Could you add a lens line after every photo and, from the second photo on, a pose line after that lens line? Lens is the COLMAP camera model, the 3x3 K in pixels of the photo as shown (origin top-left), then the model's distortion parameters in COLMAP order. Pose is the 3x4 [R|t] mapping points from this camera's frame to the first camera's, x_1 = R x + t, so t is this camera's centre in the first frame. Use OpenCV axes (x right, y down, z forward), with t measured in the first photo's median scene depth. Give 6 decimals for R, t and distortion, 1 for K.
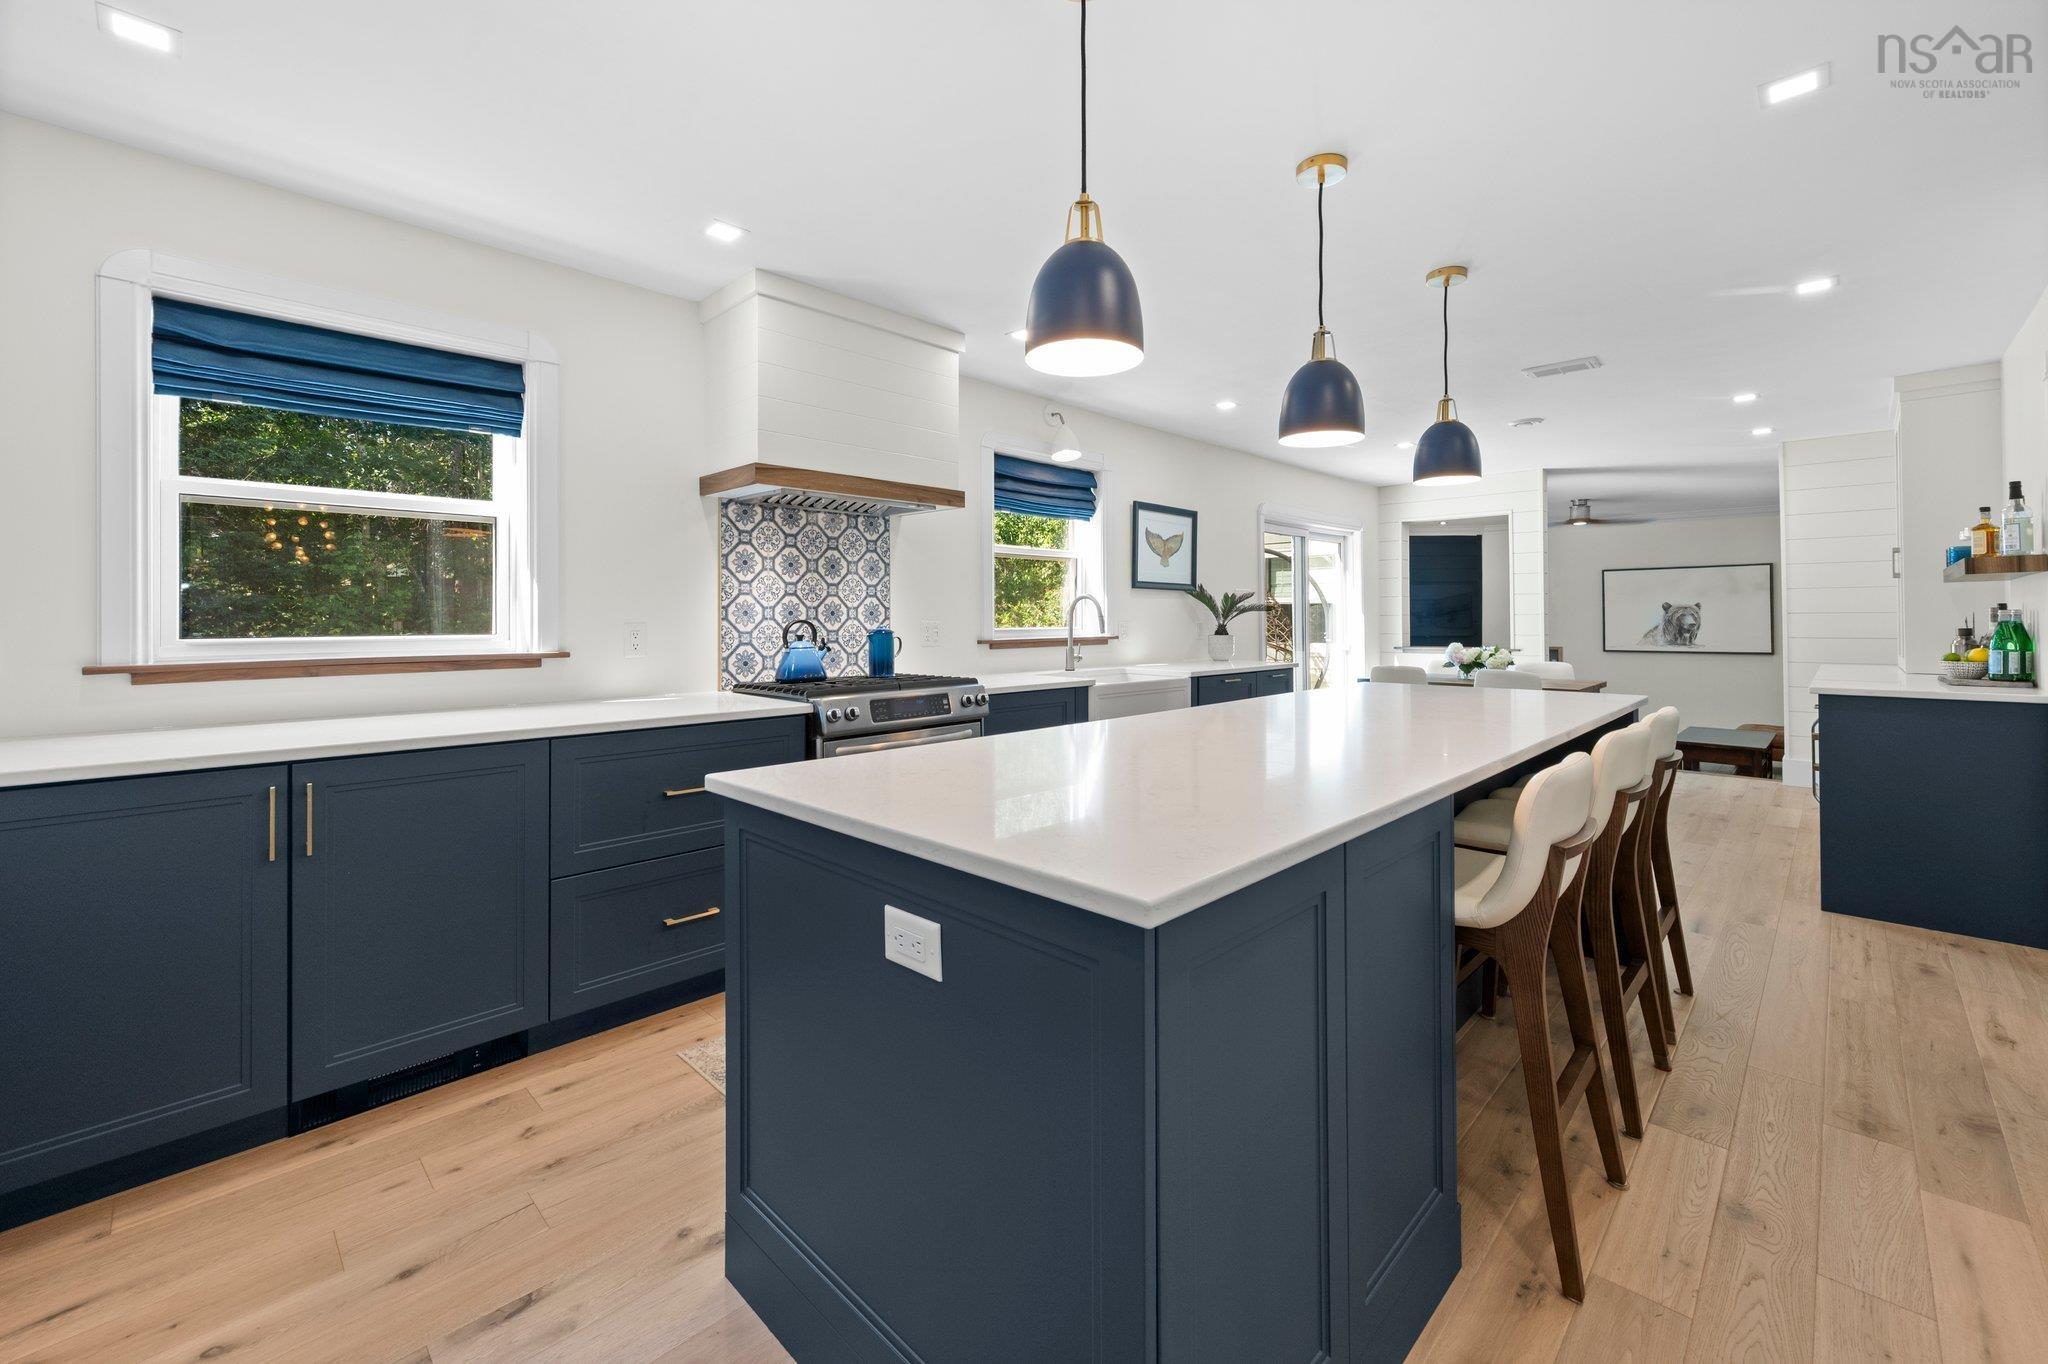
lens RADIAL K [[821.9, 0, 1024.3], [0, 821.9, 612.6], [0, 0, 1]] dist [-0.003826, 0.001297]
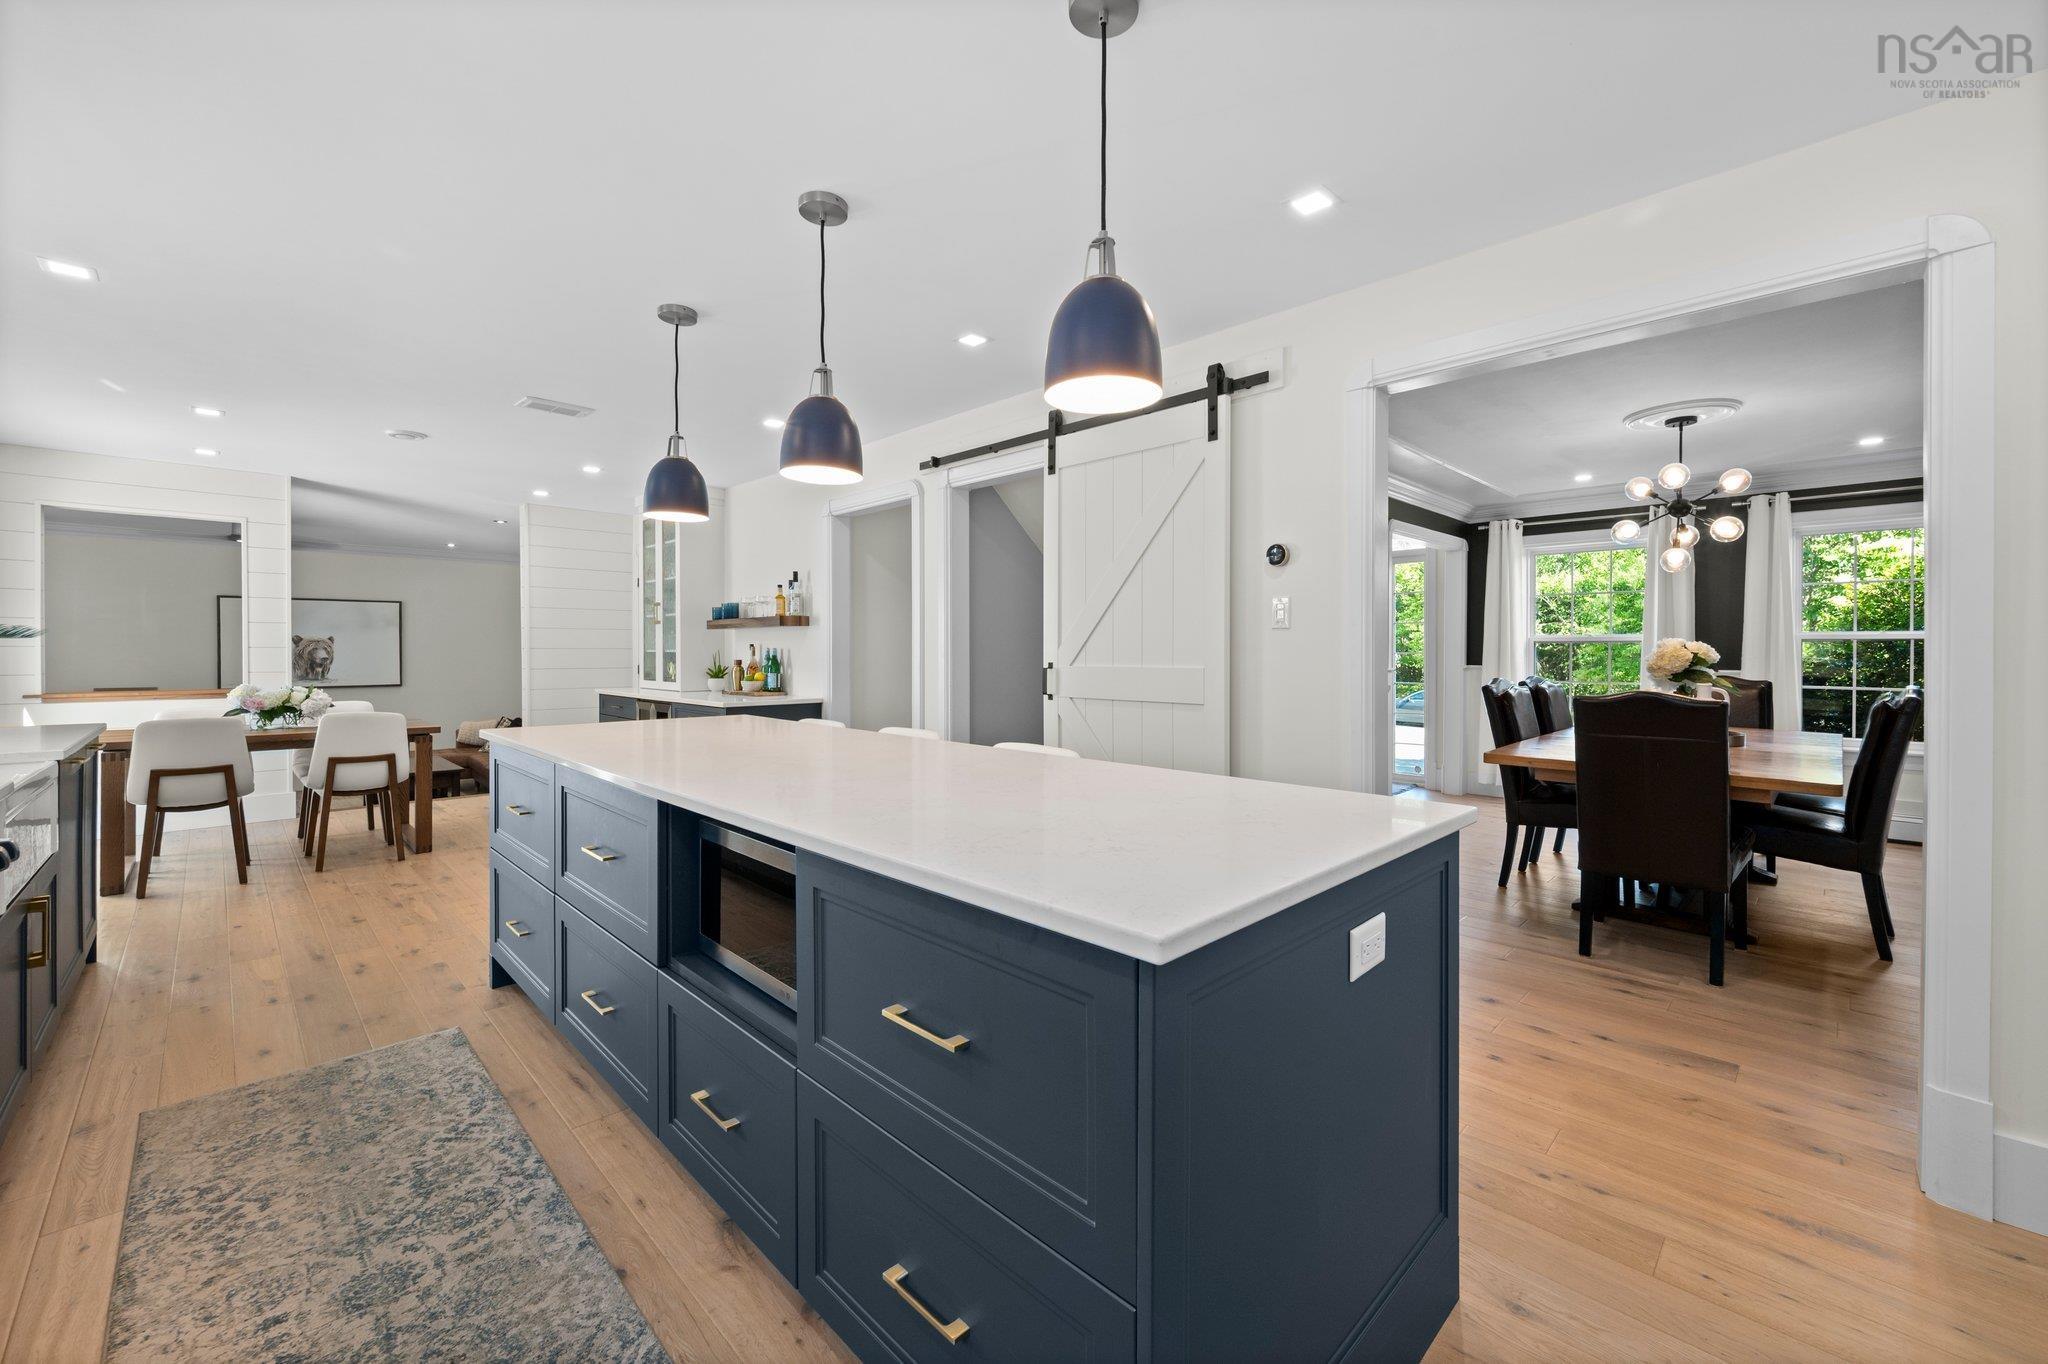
lens RADIAL K [[821.9, 0, 1007.2], [0, 821.9, 653.6], [0, 0, 1]] dist [-0.003826, 0.001297]
pose [[0.023560, 0.001572, 0.999721, -0.431864], [-0.010424, 0.999945, -0.001327, 0.004115], [-0.999668, -0.010390, 0.023575, 0.501885]]
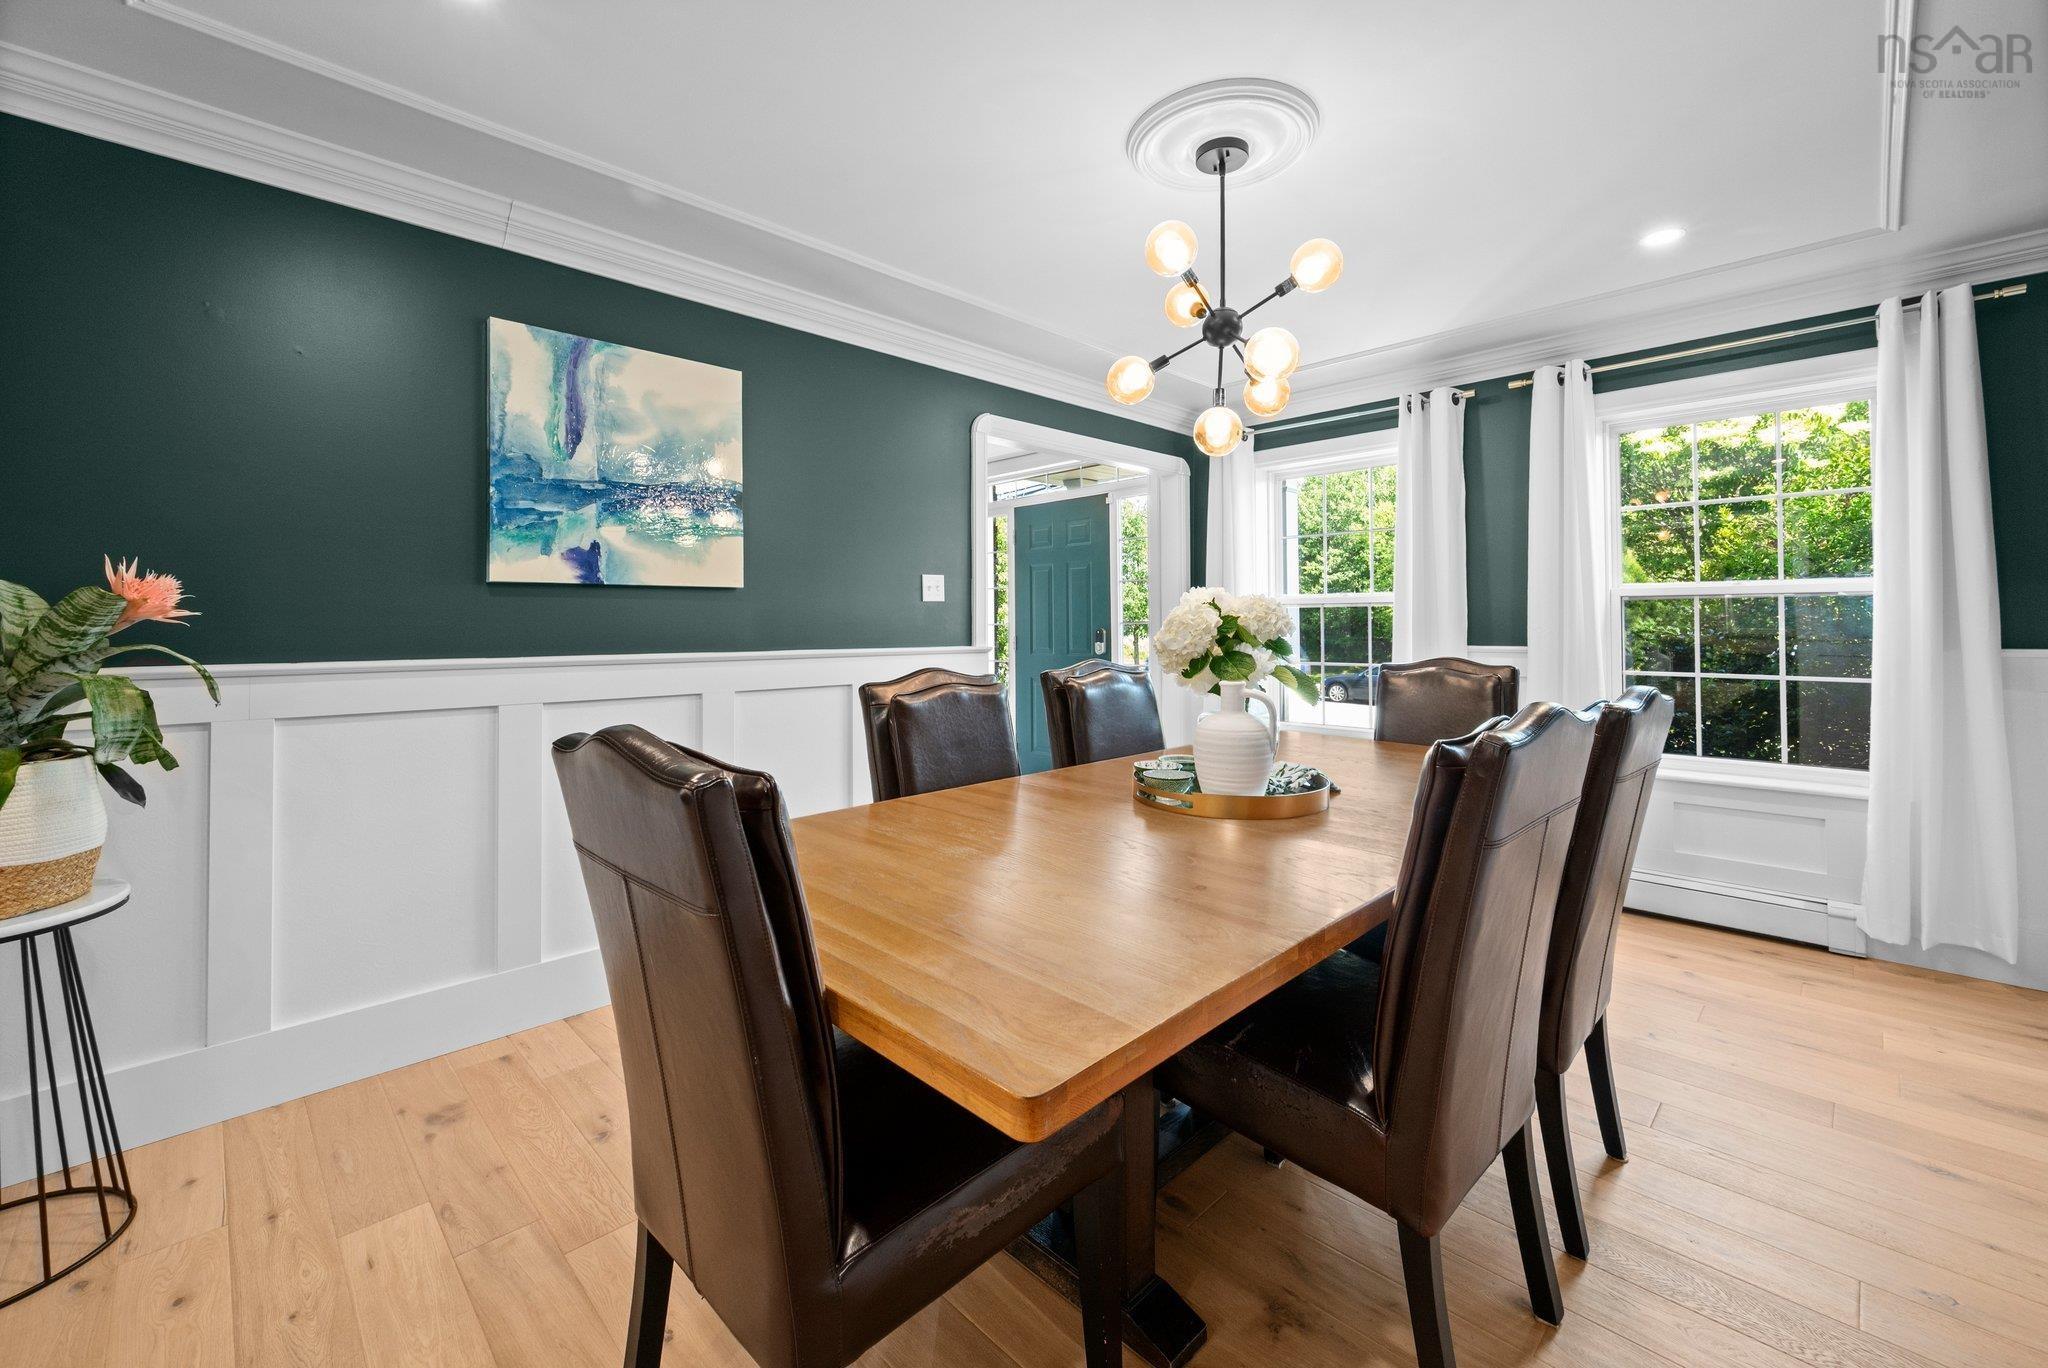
lens RADIAL K [[821.9, 0, 1009.7], [0, 821.9, 611.7], [0, 0, 1]] dist [-0.003826, 0.001297]
pose [[0.034301, 0.019509, 0.999221, 0.206116], [-0.005382, 0.999799, -0.019336, -0.001084], [-0.999397, -0.004715, 0.034399, -0.334687]]
